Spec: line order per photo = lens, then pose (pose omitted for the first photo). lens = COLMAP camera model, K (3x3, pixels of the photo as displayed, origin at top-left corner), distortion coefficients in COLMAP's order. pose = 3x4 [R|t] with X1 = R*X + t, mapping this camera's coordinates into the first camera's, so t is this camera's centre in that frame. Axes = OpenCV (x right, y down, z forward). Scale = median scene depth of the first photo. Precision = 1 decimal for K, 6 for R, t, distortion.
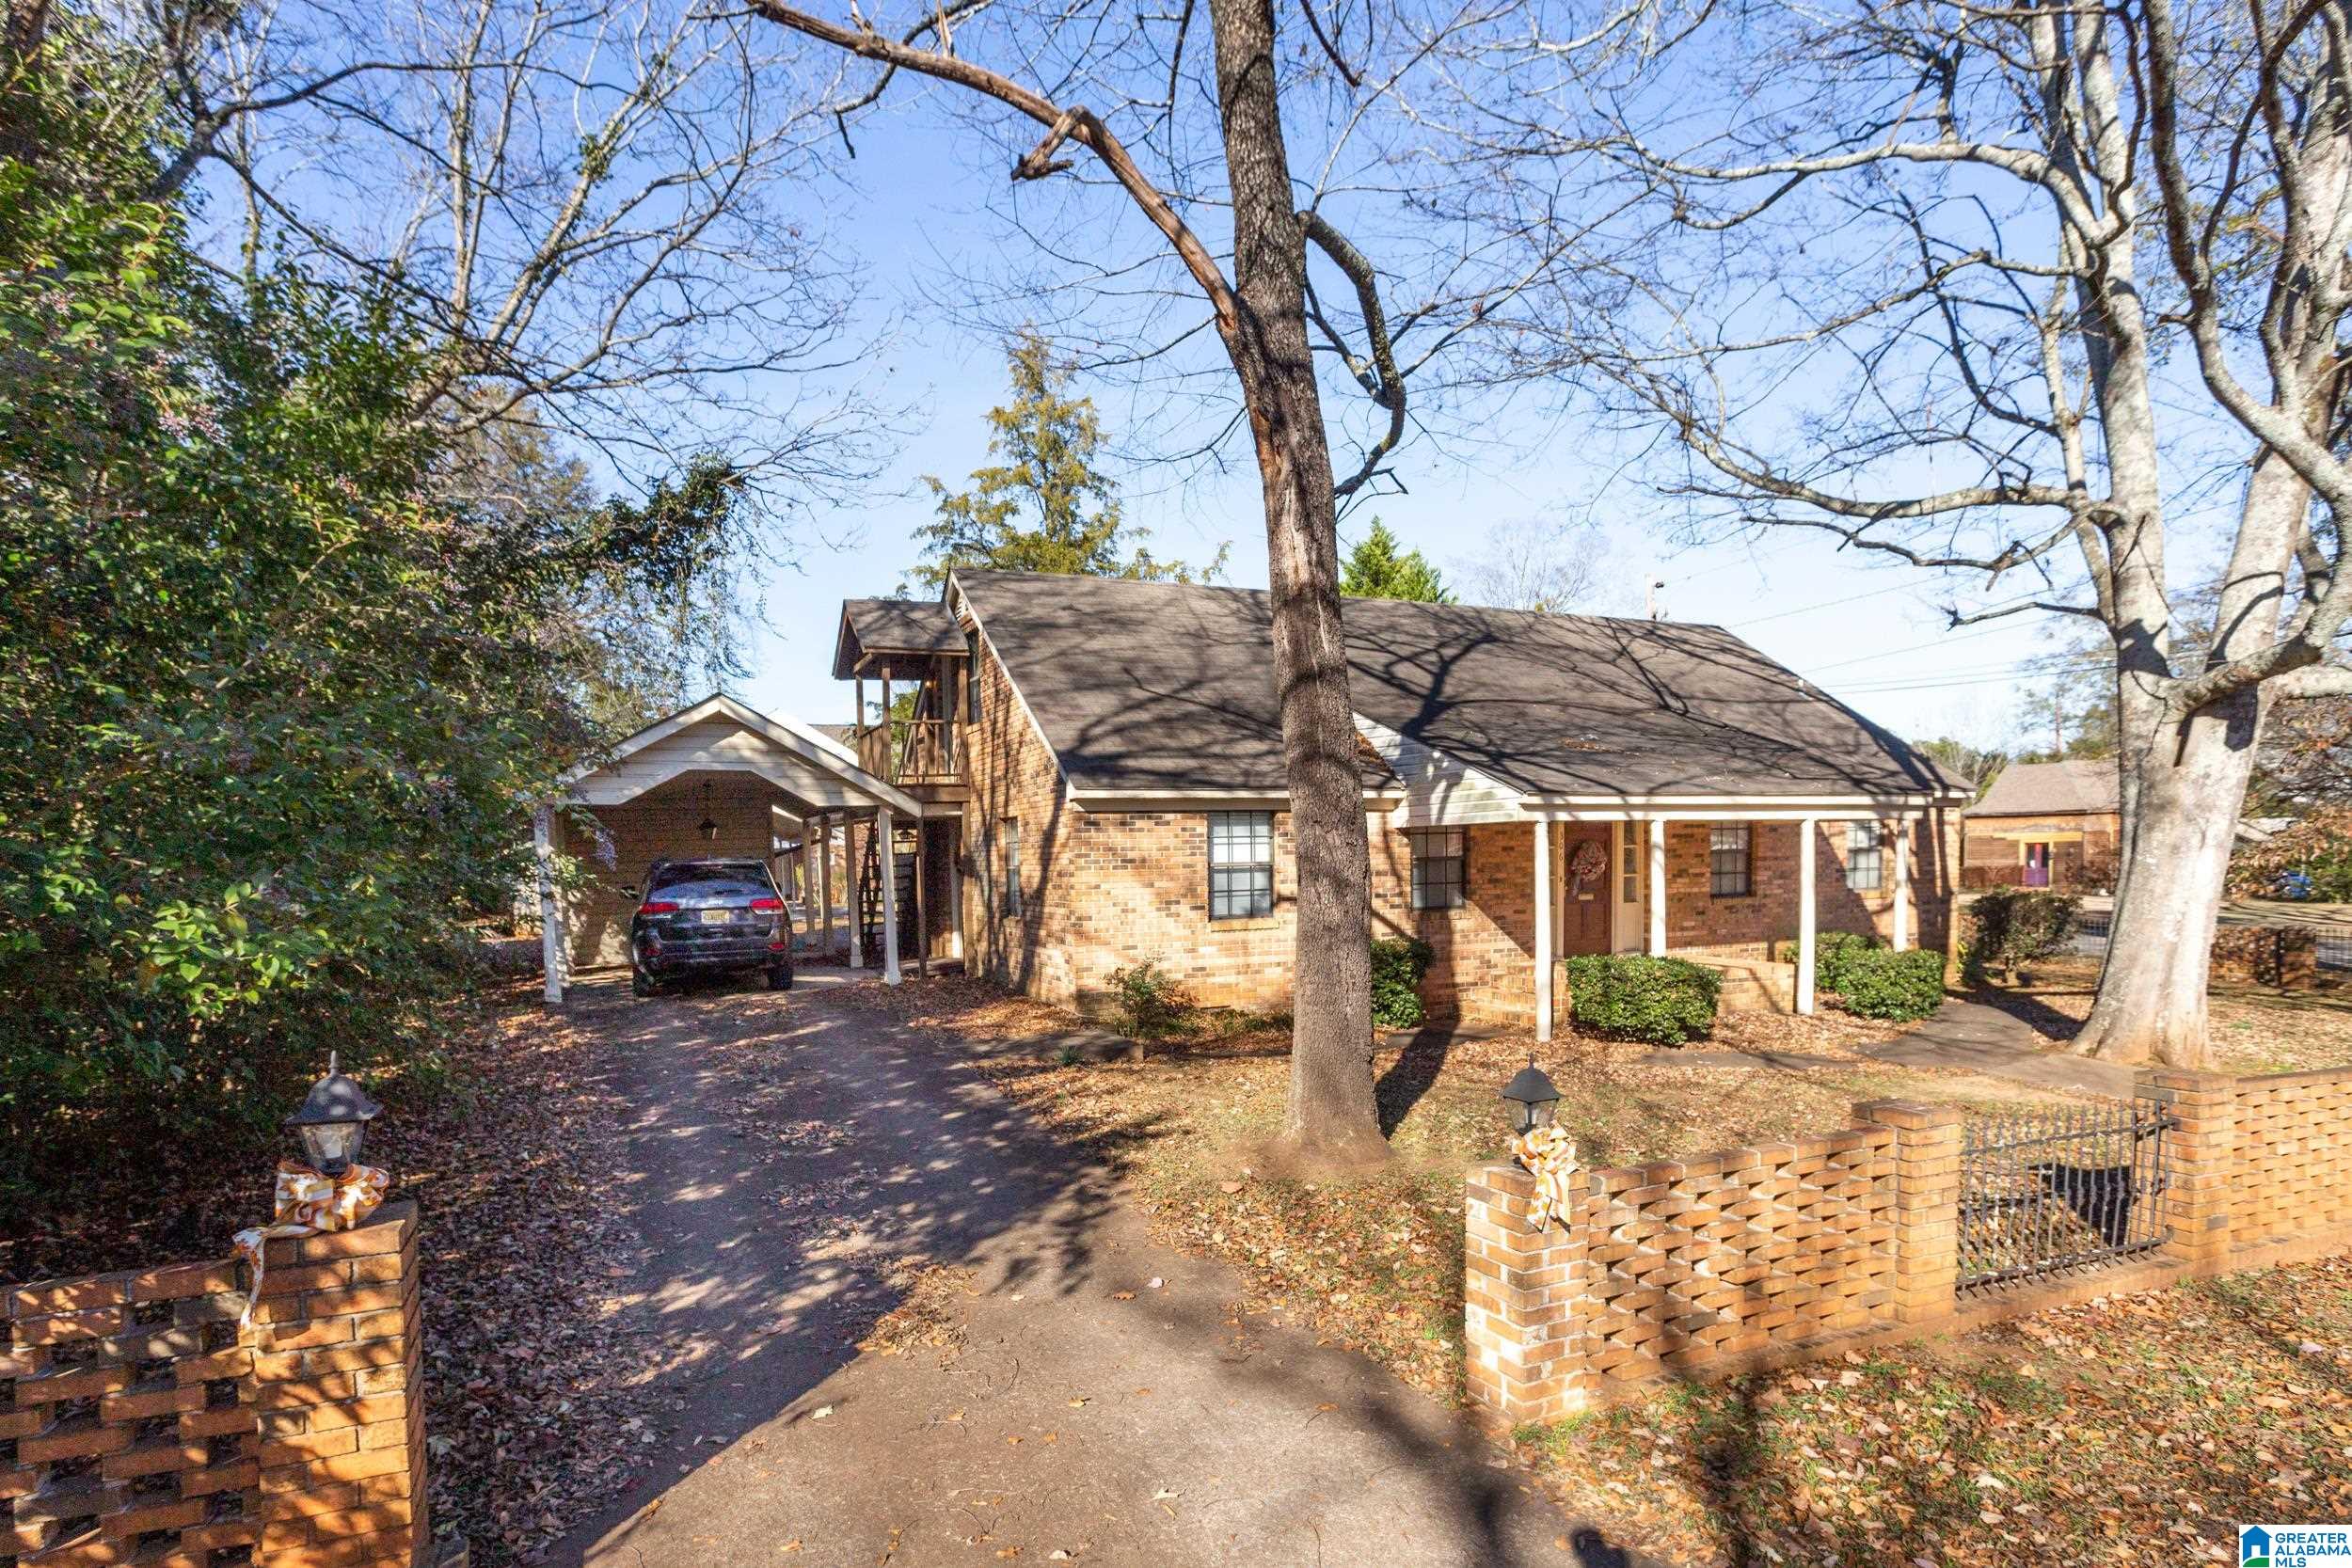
lens RADIAL K [[1242.1, 0, 1176.0], [0, 1242.1, 784.0], [0, 0, 1]] dist [-0.036034, 0.000193]
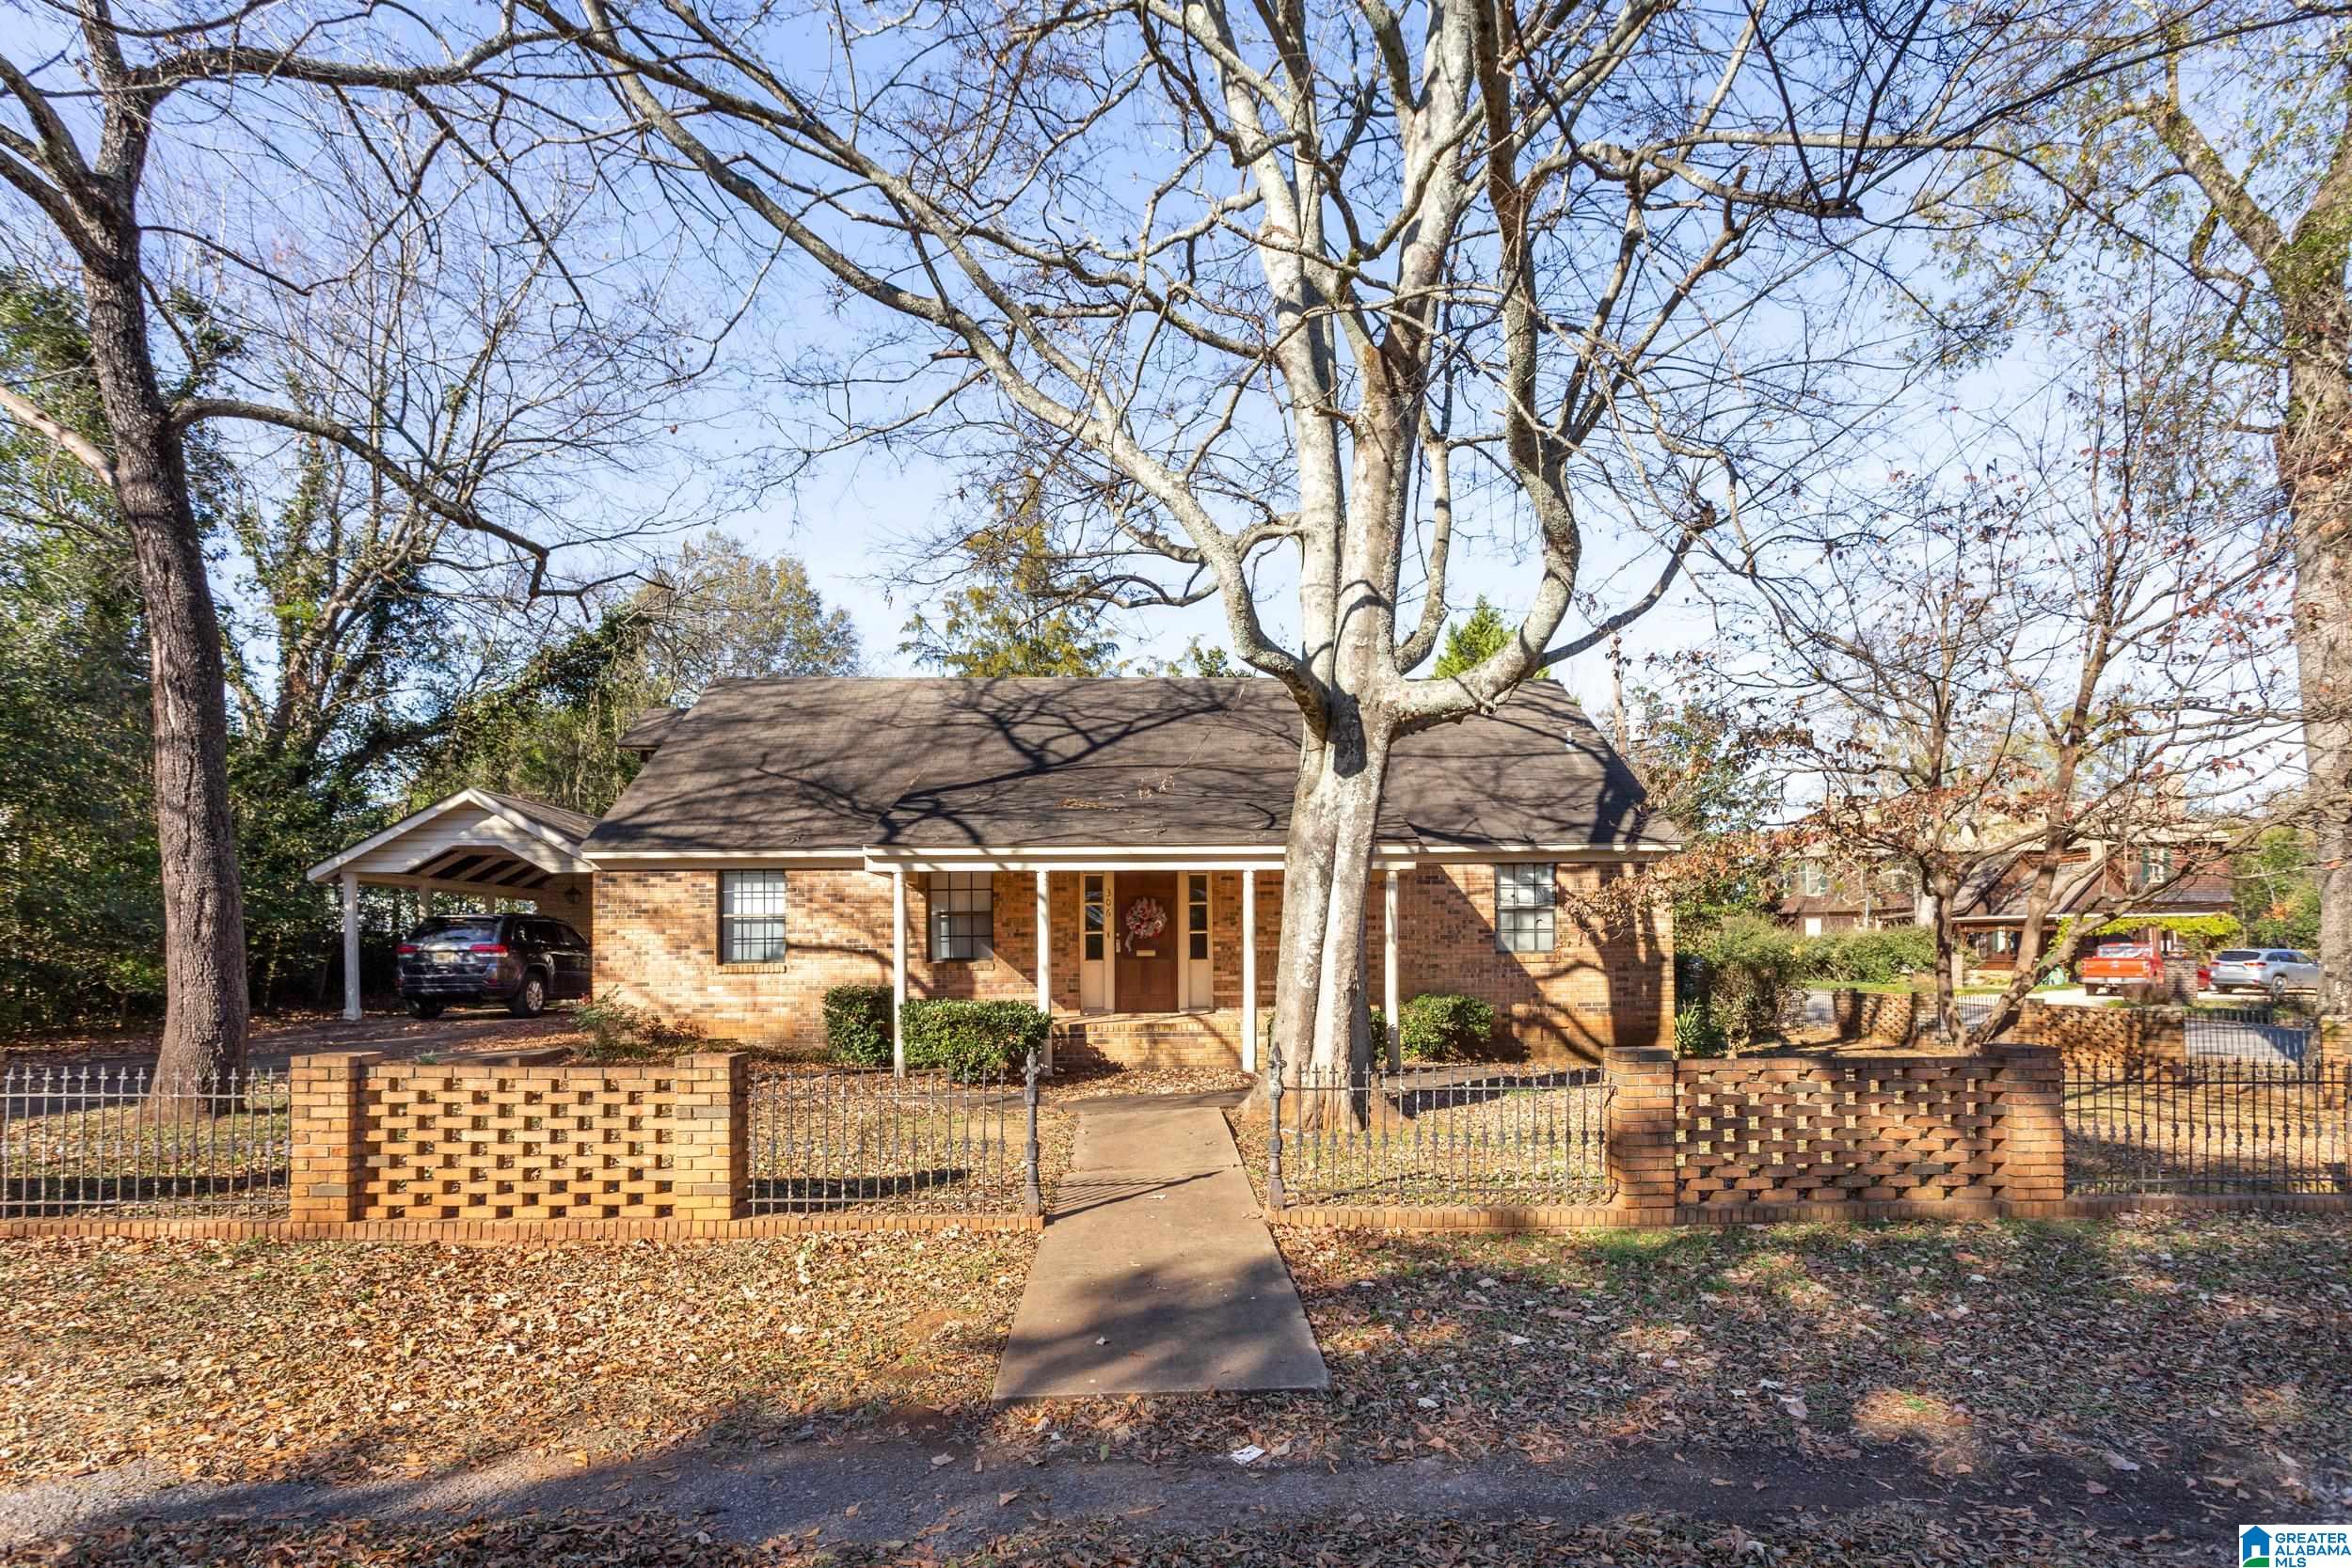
lens RADIAL K [[1242.1, 0, 1176.0], [0, 1242.1, 784.0], [0, 0, 1]] dist [-0.036034, 0.000193]
pose [[0.934386, -0.040757, -0.353924, 0.840617], [0.014150, 0.996896, -0.077444, 0.037666], [0.355982, 0.067354, 0.932062, 0.061462]]
